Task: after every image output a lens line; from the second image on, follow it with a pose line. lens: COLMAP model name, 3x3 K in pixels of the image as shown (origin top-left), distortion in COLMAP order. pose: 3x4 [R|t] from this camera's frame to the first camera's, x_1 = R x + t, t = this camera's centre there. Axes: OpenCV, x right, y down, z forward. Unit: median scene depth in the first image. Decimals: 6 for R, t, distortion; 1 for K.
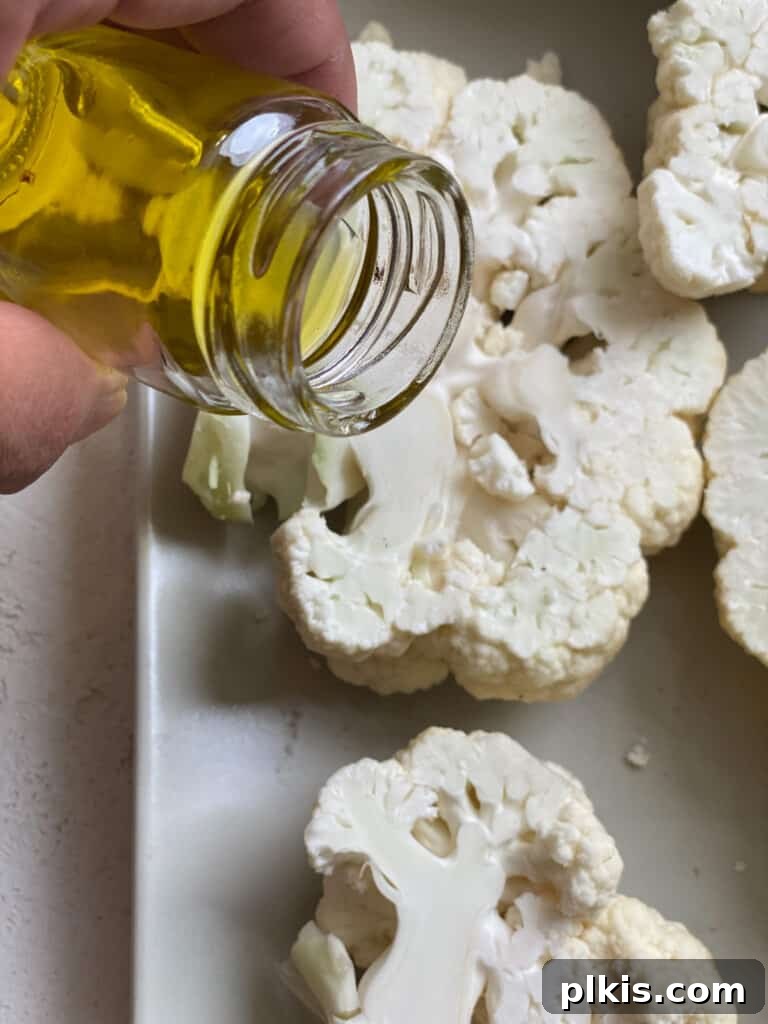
lens RADIAL K [[1499.4, 0, 385.7], [0, 1499.4, 515.4], [0, 0, 1]] dist [0.010688, 0.000000]
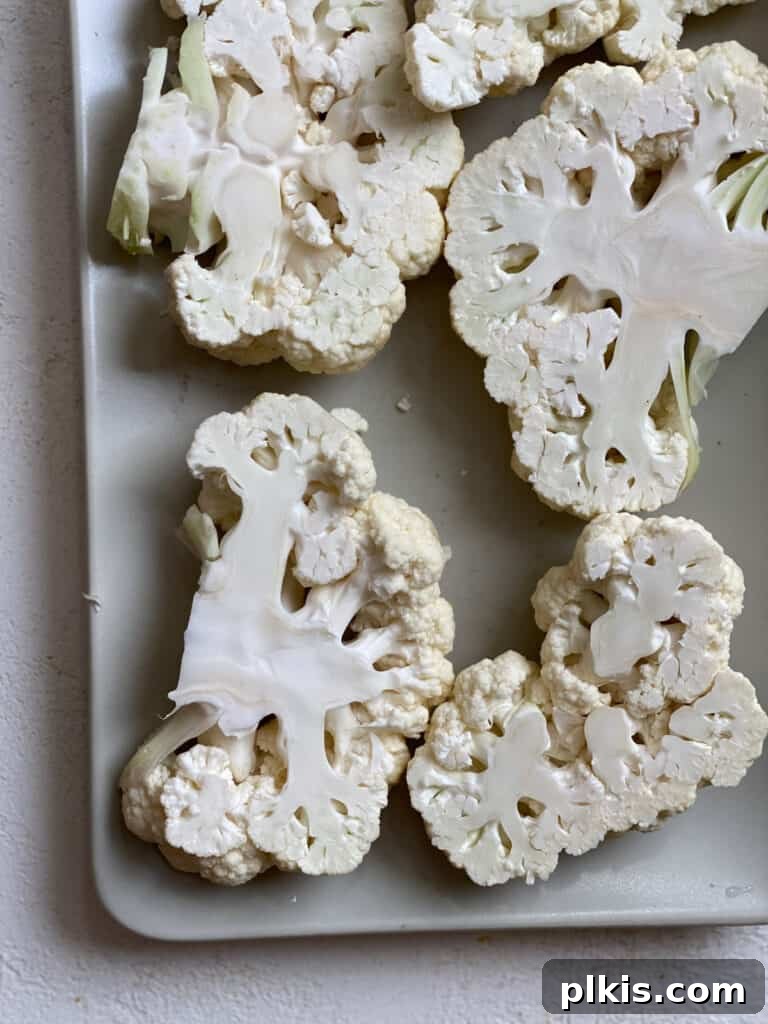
lens RADIAL K [[1499.4, 0, 381.9], [0, 1499.4, 511.9], [0, 0, 1]] dist [0.010688, 0.000000]
pose [[0.999752, 0.008204, 0.020726, 0.120630], [-0.013846, 0.957232, 0.288990, -0.200134], [-0.017468, -0.289205, 0.957108, -0.581244]]
